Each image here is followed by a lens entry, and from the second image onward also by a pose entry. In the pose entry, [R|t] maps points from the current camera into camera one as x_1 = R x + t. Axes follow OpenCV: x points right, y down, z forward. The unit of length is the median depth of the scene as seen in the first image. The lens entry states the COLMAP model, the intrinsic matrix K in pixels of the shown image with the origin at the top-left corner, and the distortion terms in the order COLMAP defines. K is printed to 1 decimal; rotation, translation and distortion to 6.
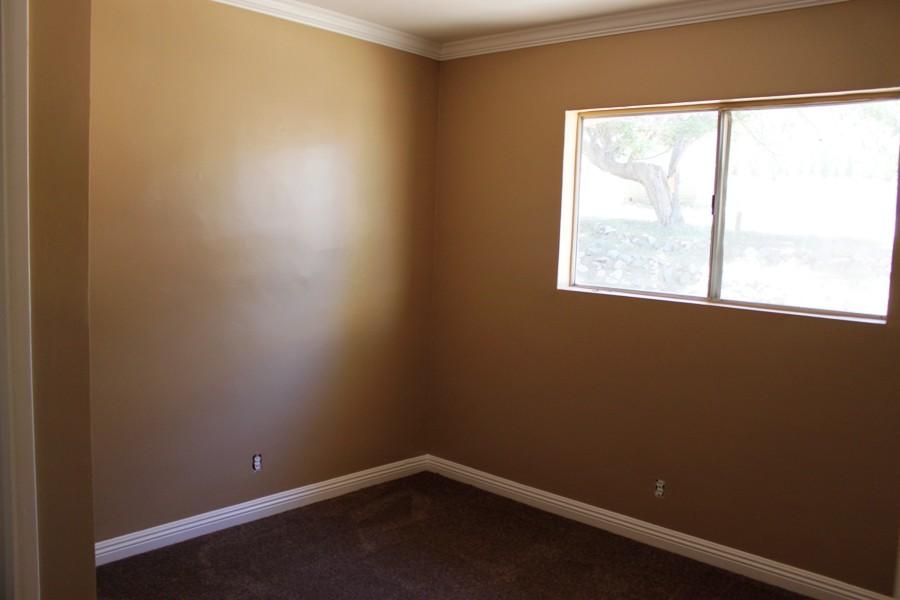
lens RADIAL K [[760.4, 0, 460.4], [0, 760.4, 298.0], [0, 0, 1]] dist [-0.144067, 0.147487]
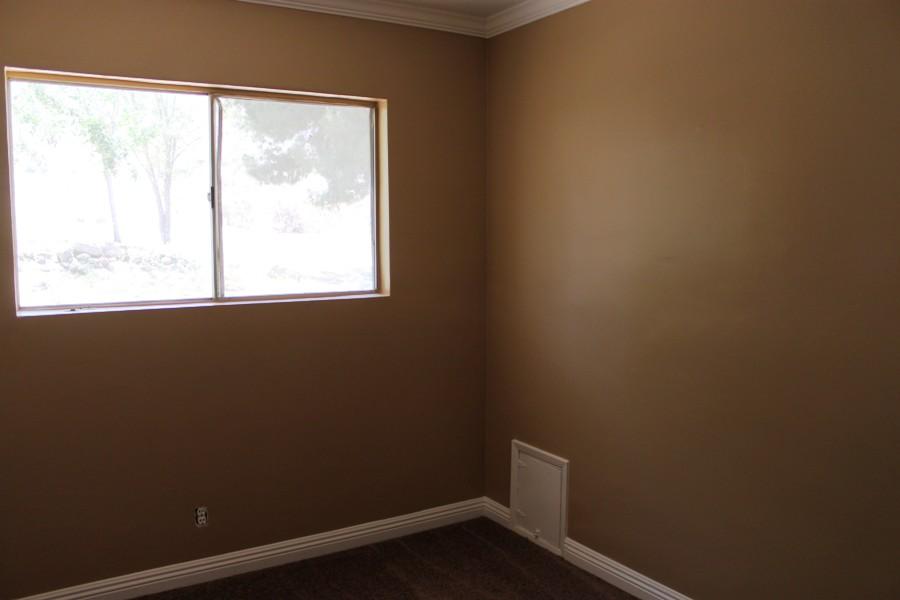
lens RADIAL K [[776.2, 0, 450.0], [0, 776.2, 300.0], [0, 0, 1]] dist [-0.099632, 0.007385]
pose [[0.266270, -0.128867, 0.955245, -0.514425], [0.106076, 0.988921, 0.103842, -0.067188], [-0.958044, 0.073679, 0.276989, 0.470575]]
